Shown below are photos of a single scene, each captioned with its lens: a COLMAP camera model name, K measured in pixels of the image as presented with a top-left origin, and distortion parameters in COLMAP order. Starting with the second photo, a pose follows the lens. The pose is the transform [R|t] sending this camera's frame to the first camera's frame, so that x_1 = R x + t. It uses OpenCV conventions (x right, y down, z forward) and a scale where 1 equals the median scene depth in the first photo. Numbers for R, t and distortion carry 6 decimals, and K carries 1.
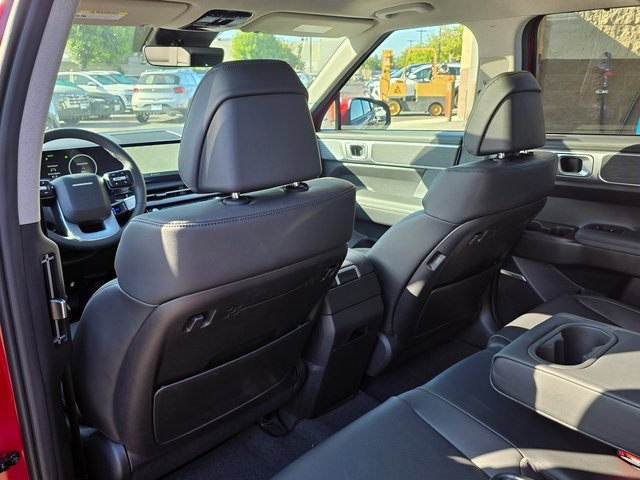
lens RADIAL K [[539.5, 0, 320.0], [0, 539.5, 239.6], [0, 0, 1]] dist [0.021197, -0.036447]
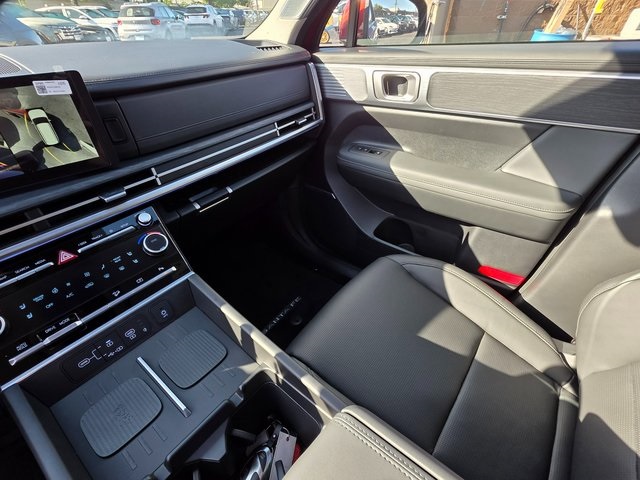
lens RADIAL K [[307.1, 0, 322.9], [0, 307.1, 244.0], [0, 0, 1]] dist [-0.002117, 0.000389]
pose [[0.988140, -0.091137, 0.123584, -0.066140], [0.043515, 0.938028, 0.343816, -0.118777], [-0.147260, -0.334361, 0.930869, 0.628057]]
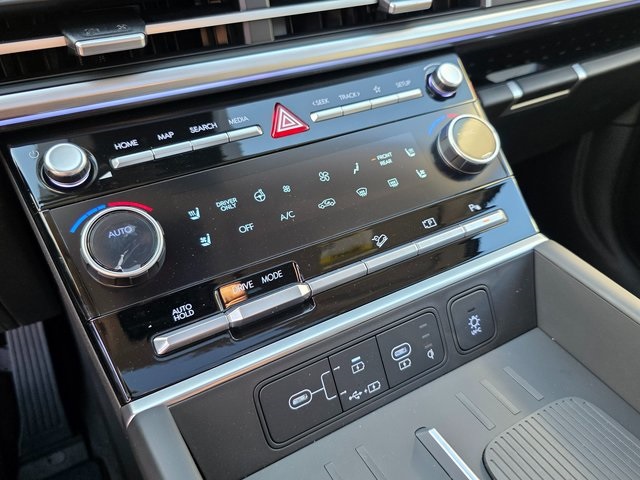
lens RADIAL K [[539.5, 0, 323.4], [0, 539.5, 240.7], [0, 0, 1]] dist [0.021197, -0.036447]
pose [[0.975733, 0.134090, -0.173104, -0.170111], [-0.072623, 0.943990, 0.321883, -0.066517], [0.206569, -0.301501, 0.930820, 0.697380]]
